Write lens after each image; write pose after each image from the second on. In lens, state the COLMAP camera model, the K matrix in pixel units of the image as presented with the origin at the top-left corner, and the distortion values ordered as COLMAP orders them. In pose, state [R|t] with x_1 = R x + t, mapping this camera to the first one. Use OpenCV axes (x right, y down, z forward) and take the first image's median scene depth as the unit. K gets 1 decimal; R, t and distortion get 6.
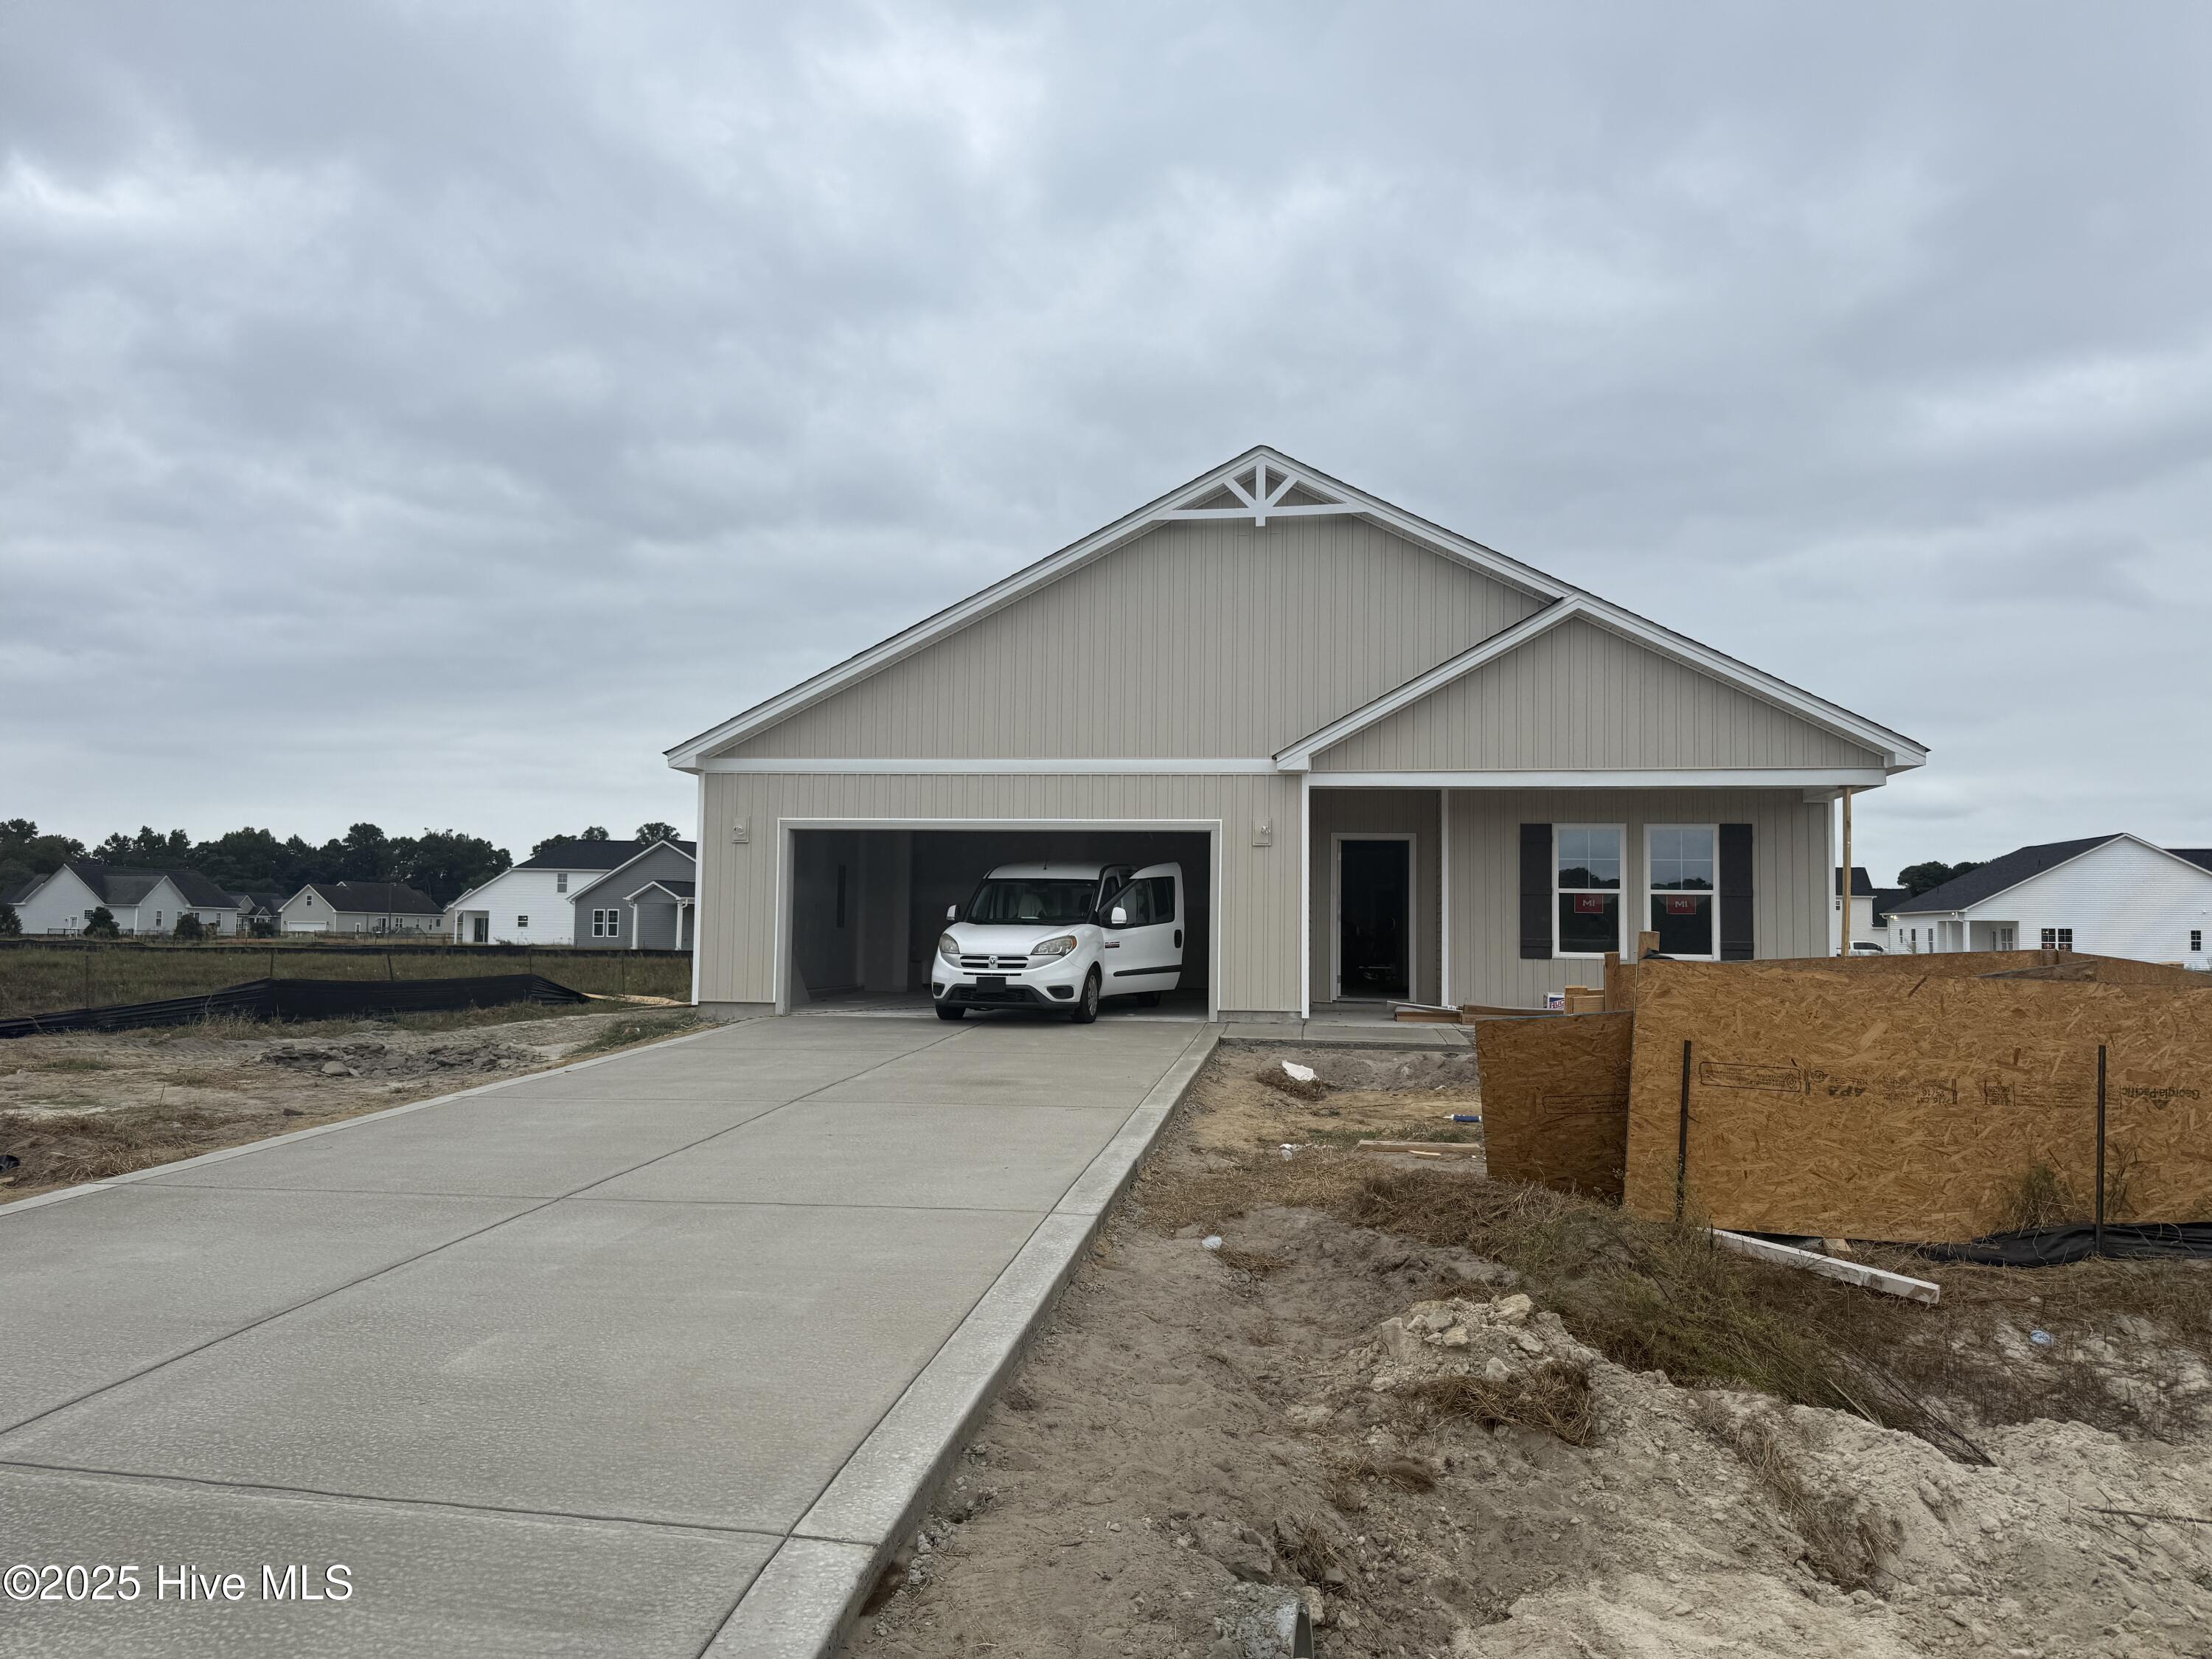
lens RADIAL K [[1579.3, 0, 1102.9], [0, 1579.3, 877.3], [0, 0, 1]] dist [0.097799, -0.179166]
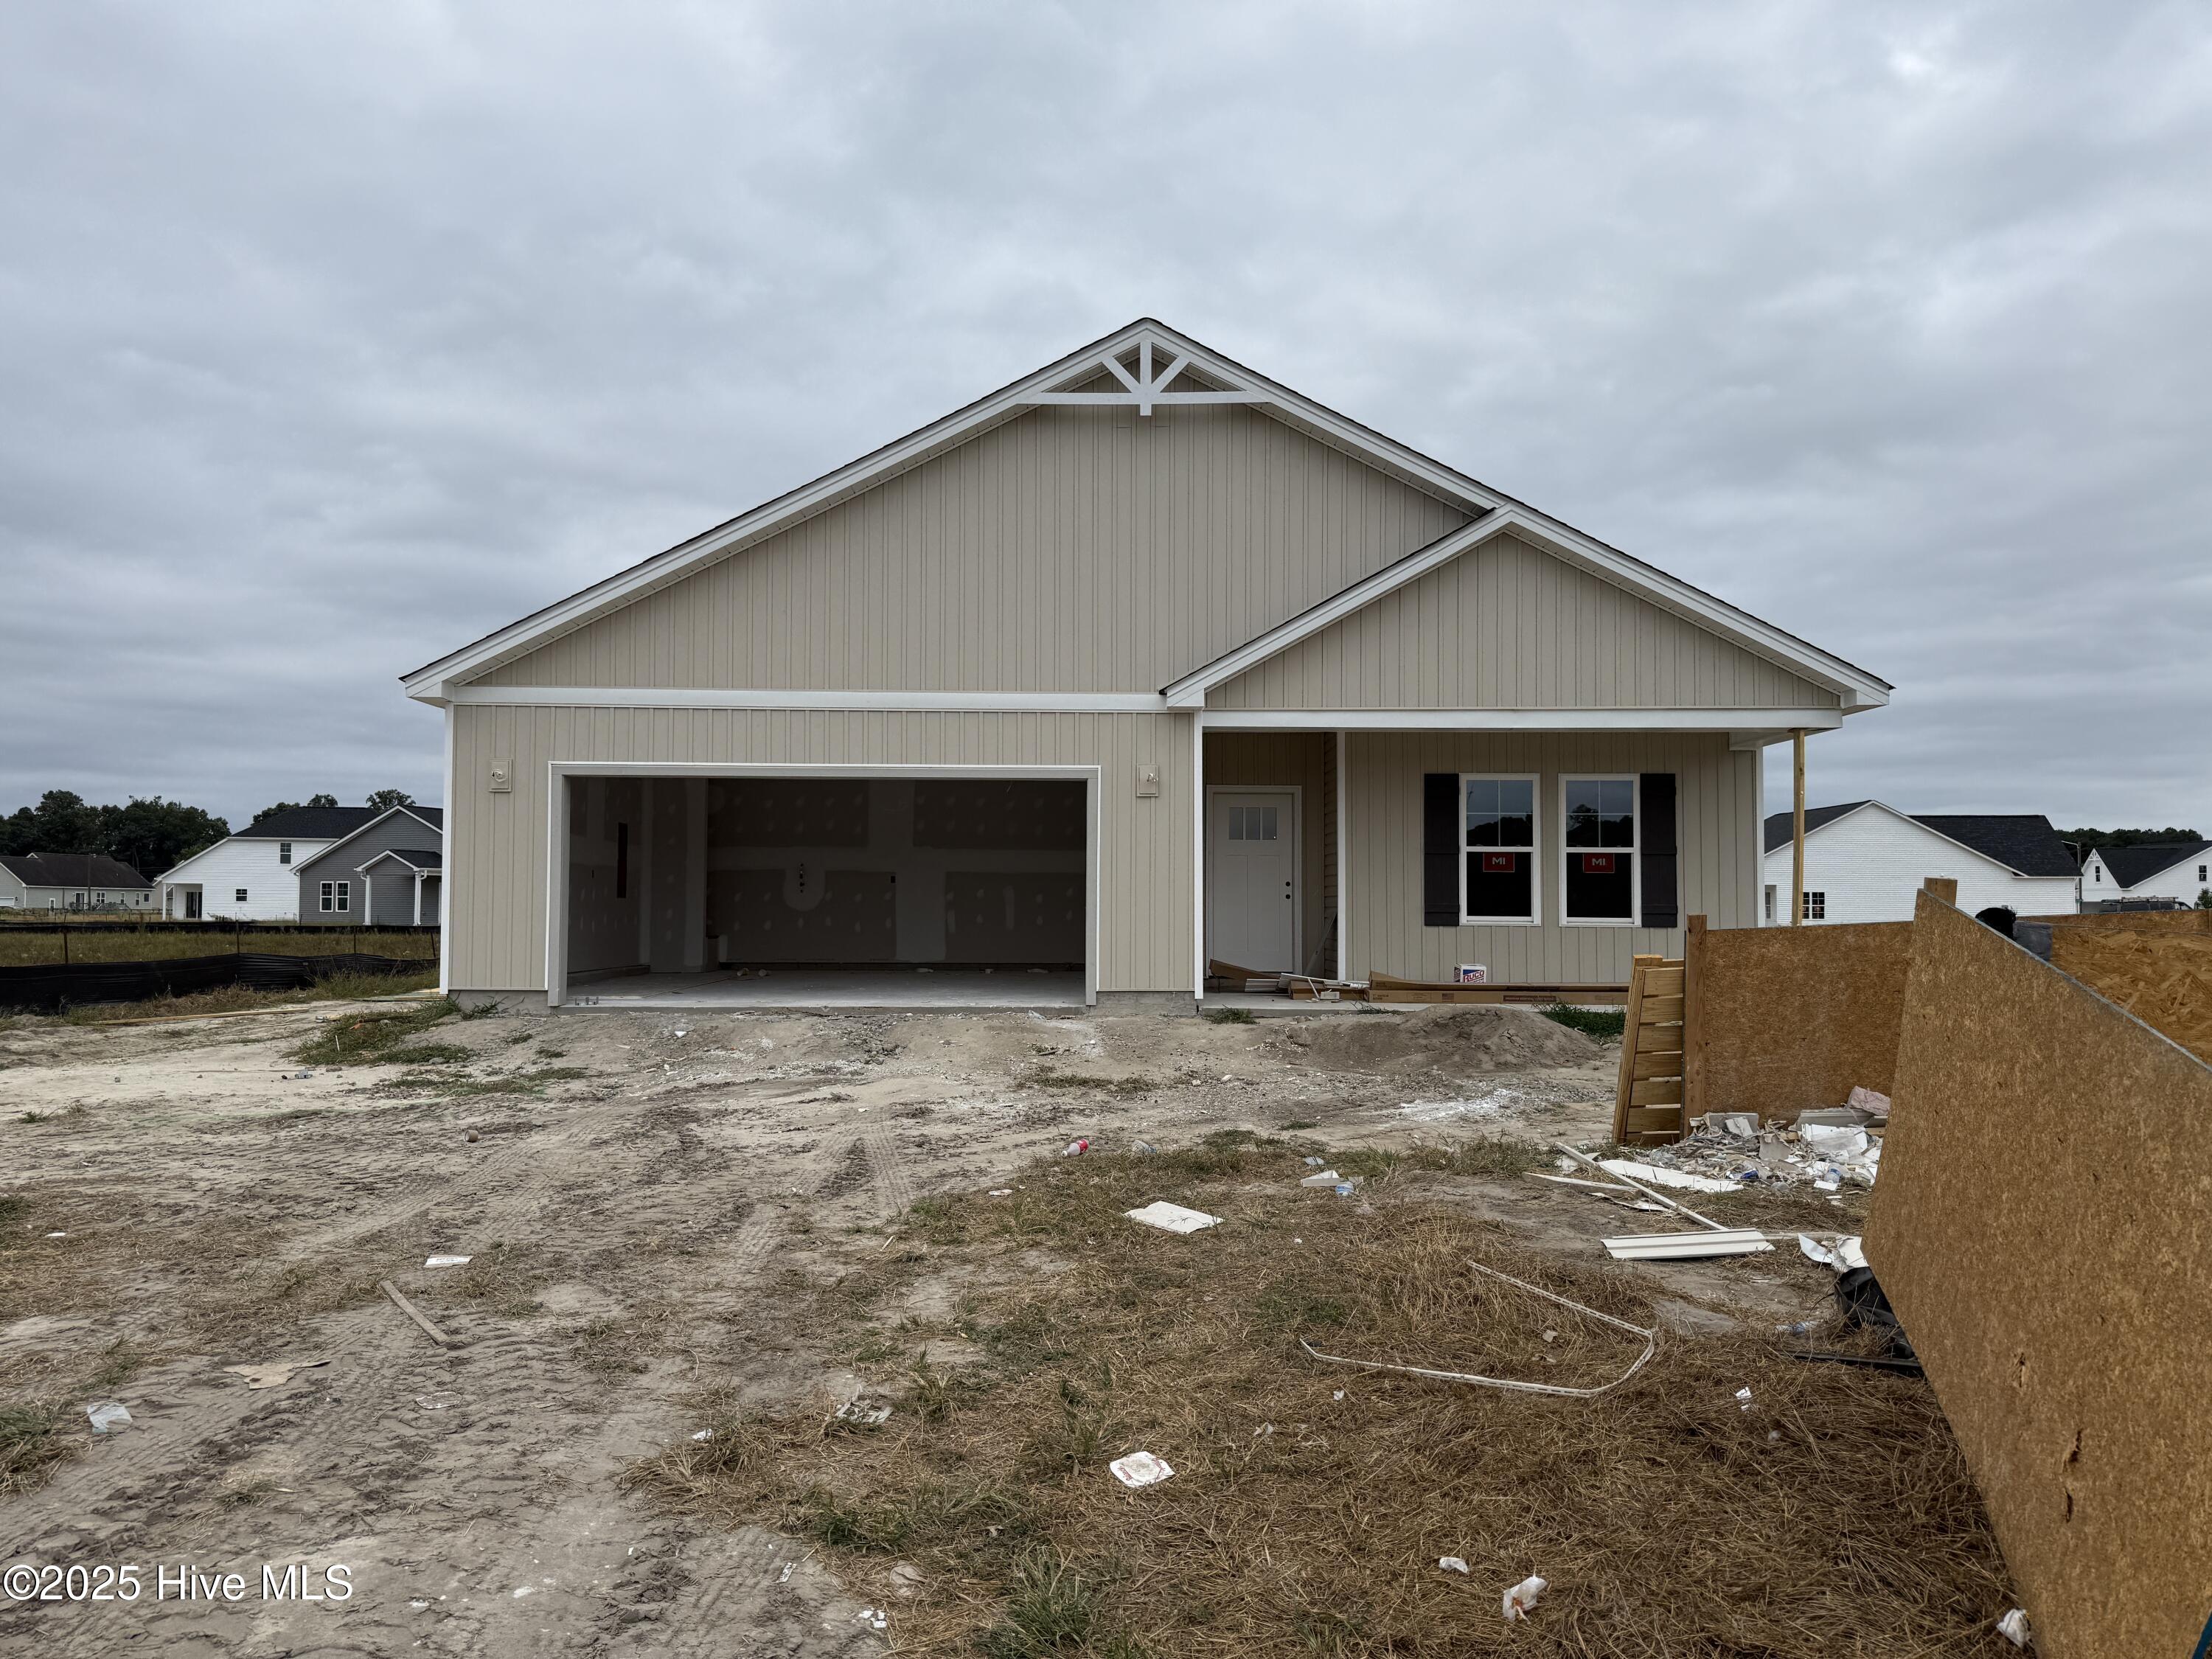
lens RADIAL K [[1579.3, 0, 1102.9], [0, 1579.3, 877.3], [0, 0, 1]] dist [0.097799, -0.179166]
pose [[0.989539, -0.006879, 0.144103, -0.043462], [0.004003, 0.999787, 0.020239, 0.005641], [-0.144211, -0.019450, 0.989356, 0.156305]]
